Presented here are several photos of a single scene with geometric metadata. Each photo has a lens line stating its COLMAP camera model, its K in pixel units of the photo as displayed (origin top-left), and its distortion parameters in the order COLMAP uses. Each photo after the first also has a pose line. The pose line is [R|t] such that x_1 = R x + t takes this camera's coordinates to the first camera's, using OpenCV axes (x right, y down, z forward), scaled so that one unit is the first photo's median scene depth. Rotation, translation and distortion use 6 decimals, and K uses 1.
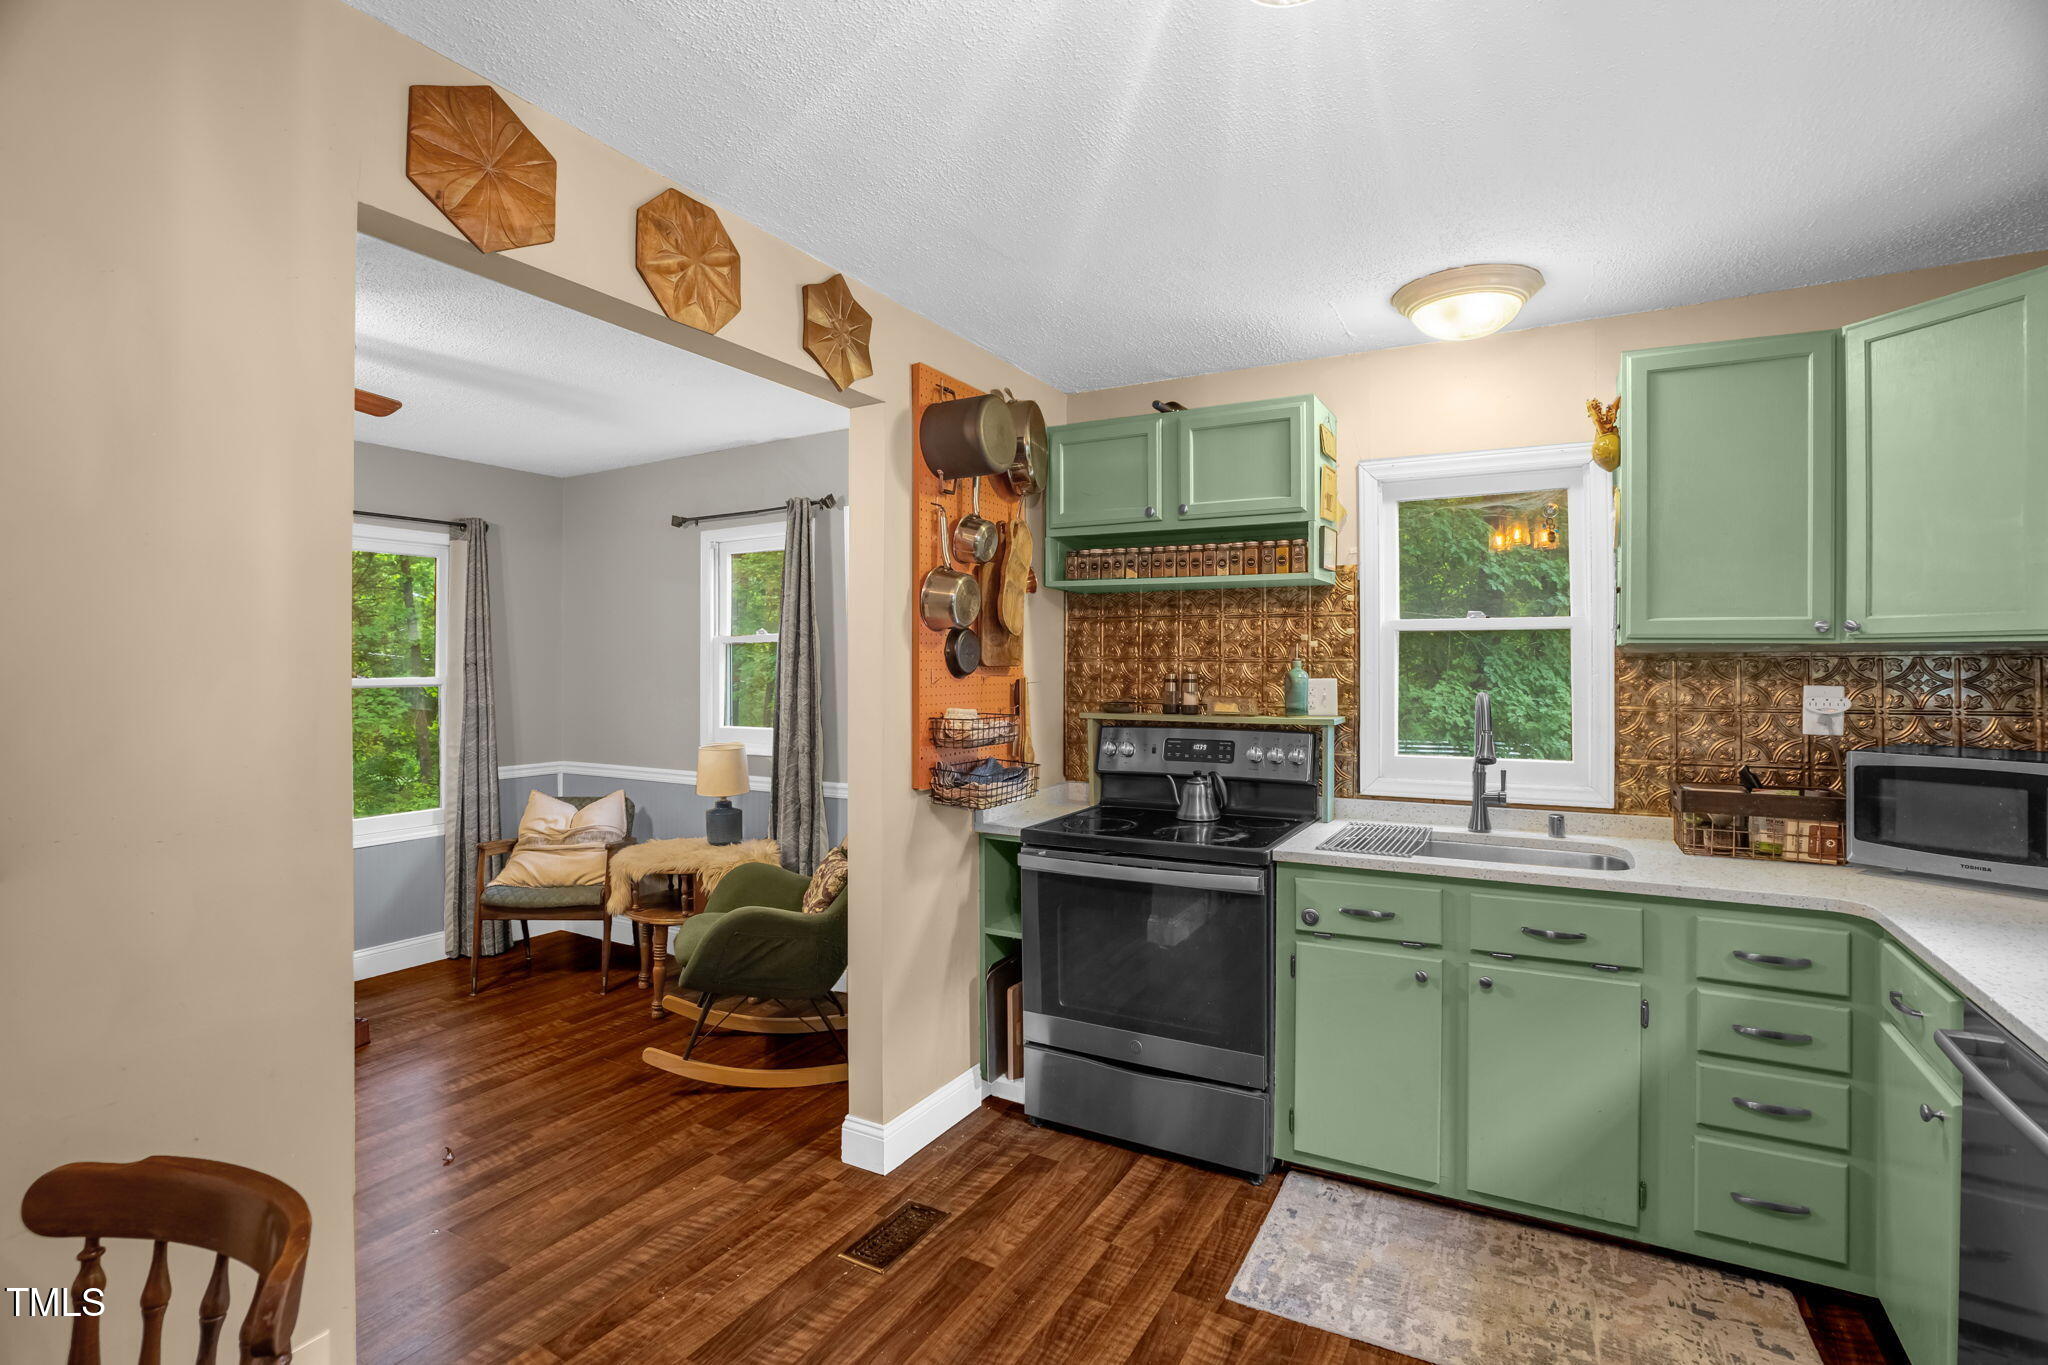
lens RADIAL K [[959.4, 0, 1019.8], [0, 959.4, 659.5], [0, 0, 1]] dist [-0.052547, 0.020911]
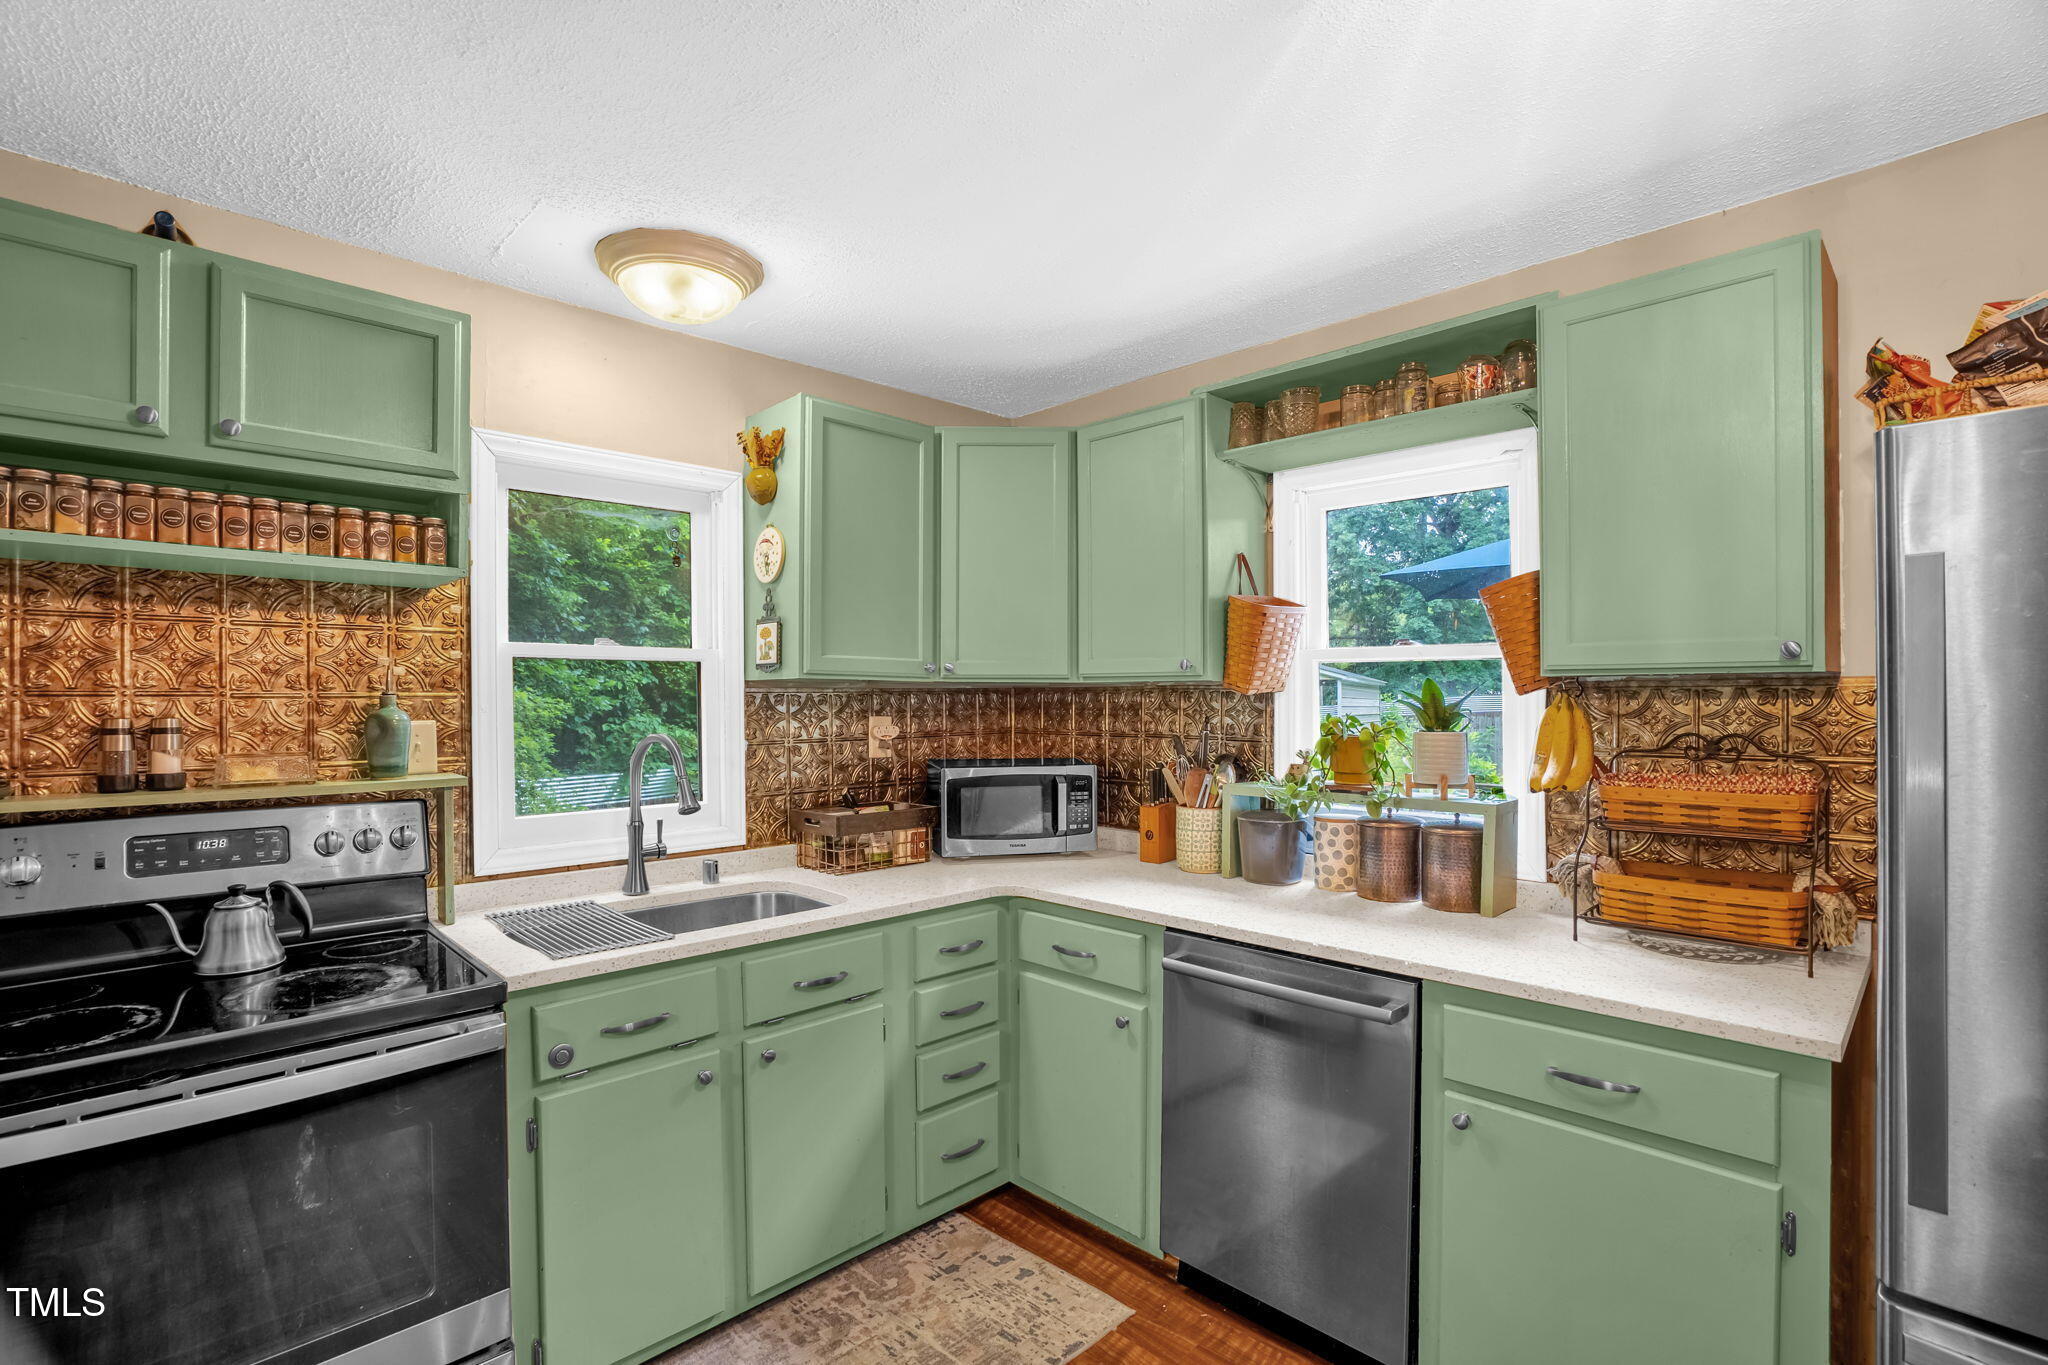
lens RADIAL K [[964.0, 0, 1014.3], [0, 964.0, 699.4], [0, 0, 1]] dist [-0.055017, 0.018796]
pose [[0.275286, -0.002429, 0.961359, -0.247666], [-0.001582, 0.999994, 0.002979, 0.001576], [-0.961361, -0.002341, 0.275281, 0.423256]]
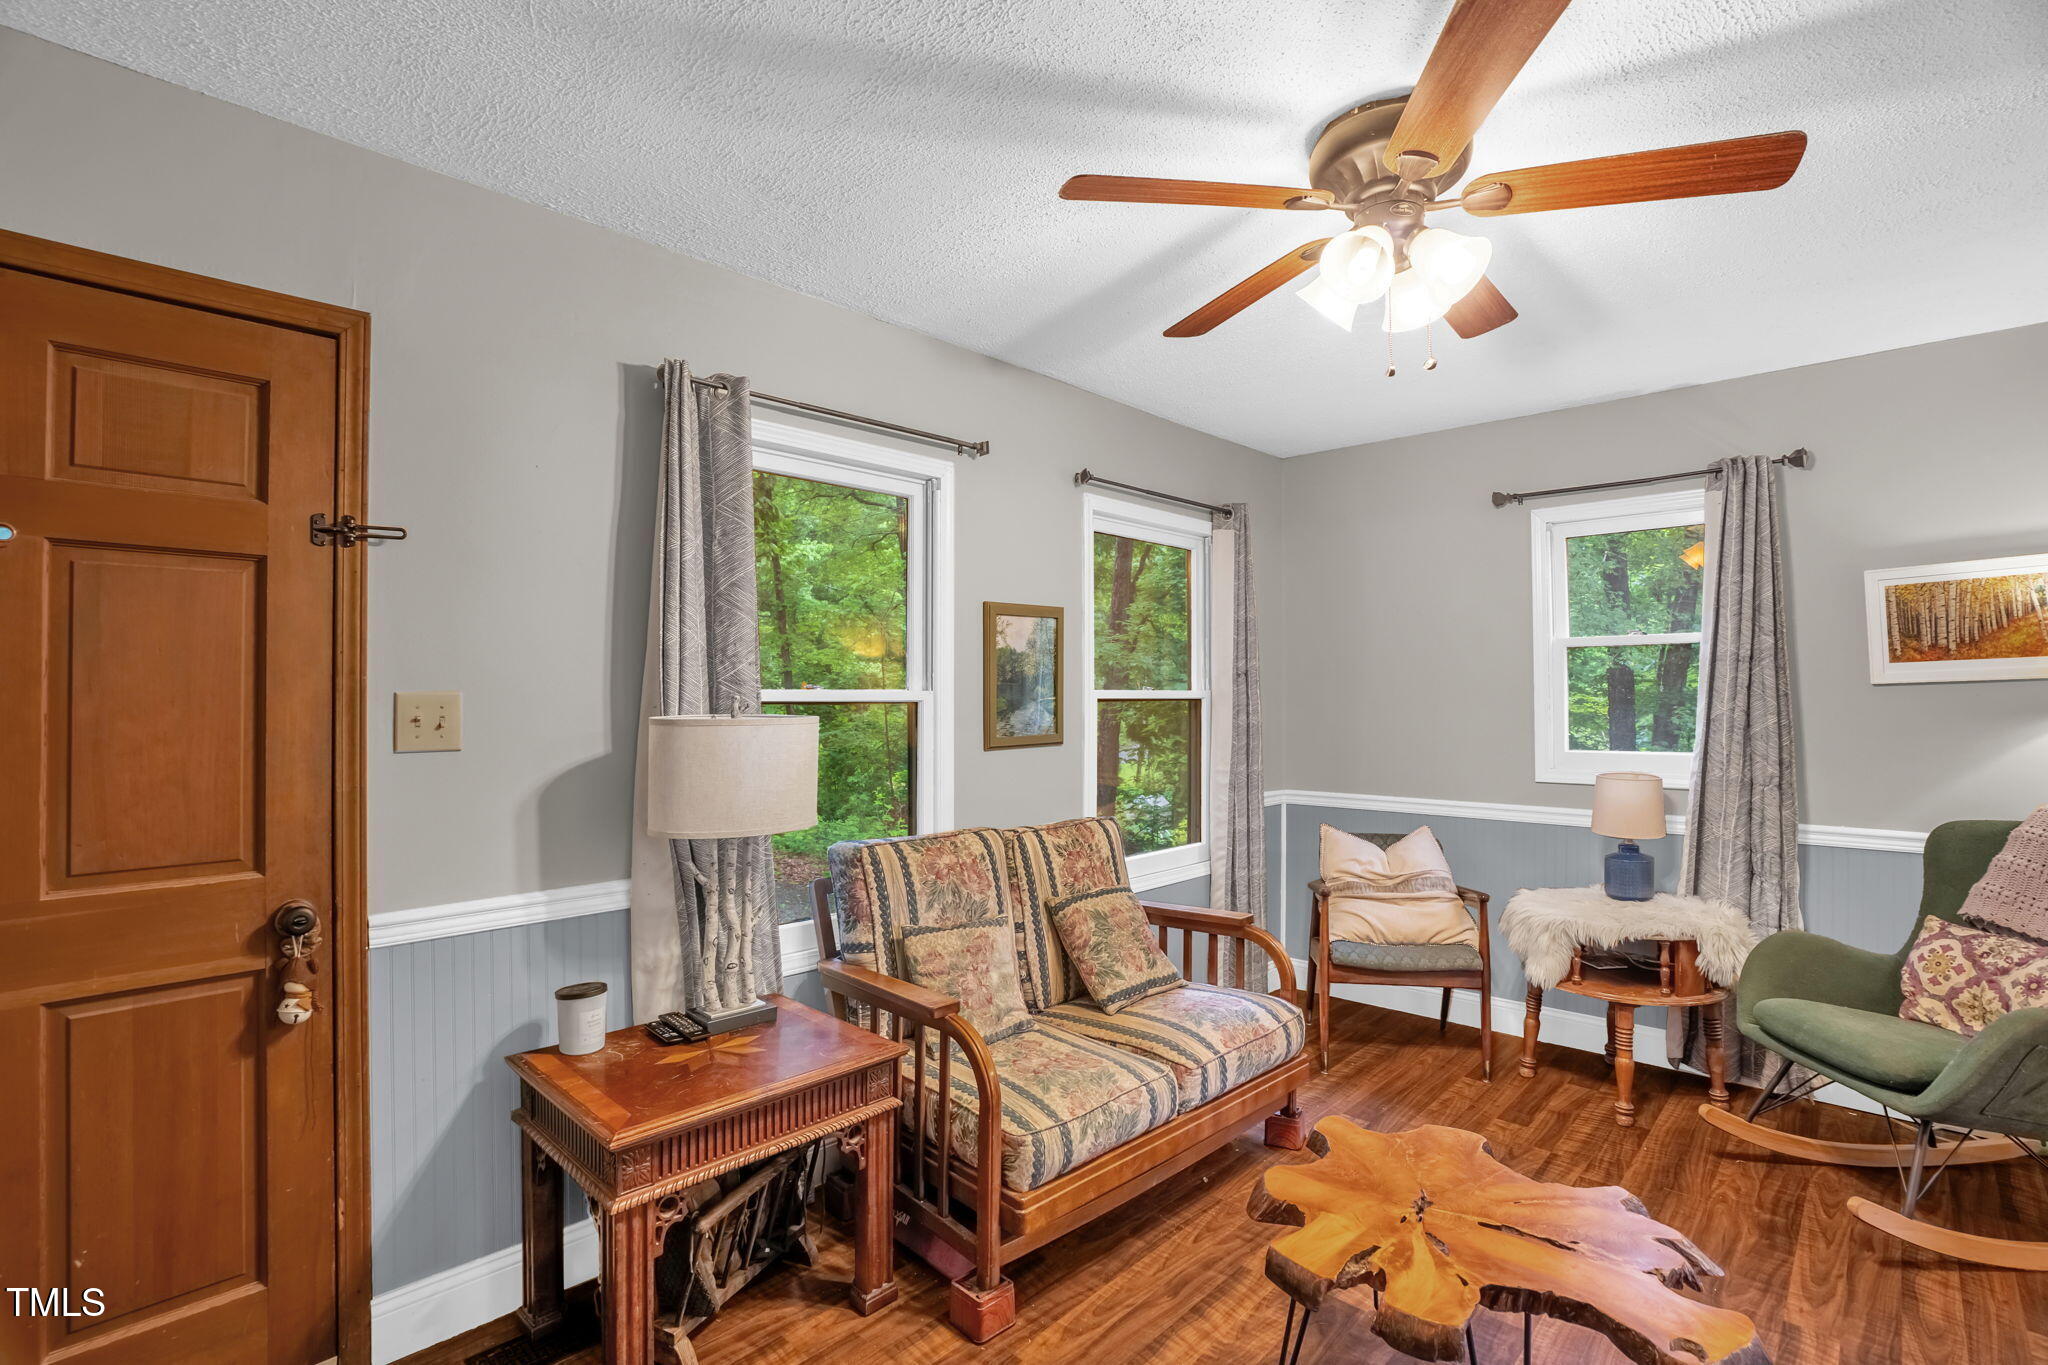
lens RADIAL K [[968.0, 0, 1017.6], [0, 968.0, 684.6], [0, 0, 1]] dist [-0.066588, 0.030414]
pose [[0.970493, -0.000958, -0.241127, -0.898281], [-0.000112, 0.999990, -0.004425, 0.028357], [0.241129, 0.004322, 0.970484, 0.172483]]
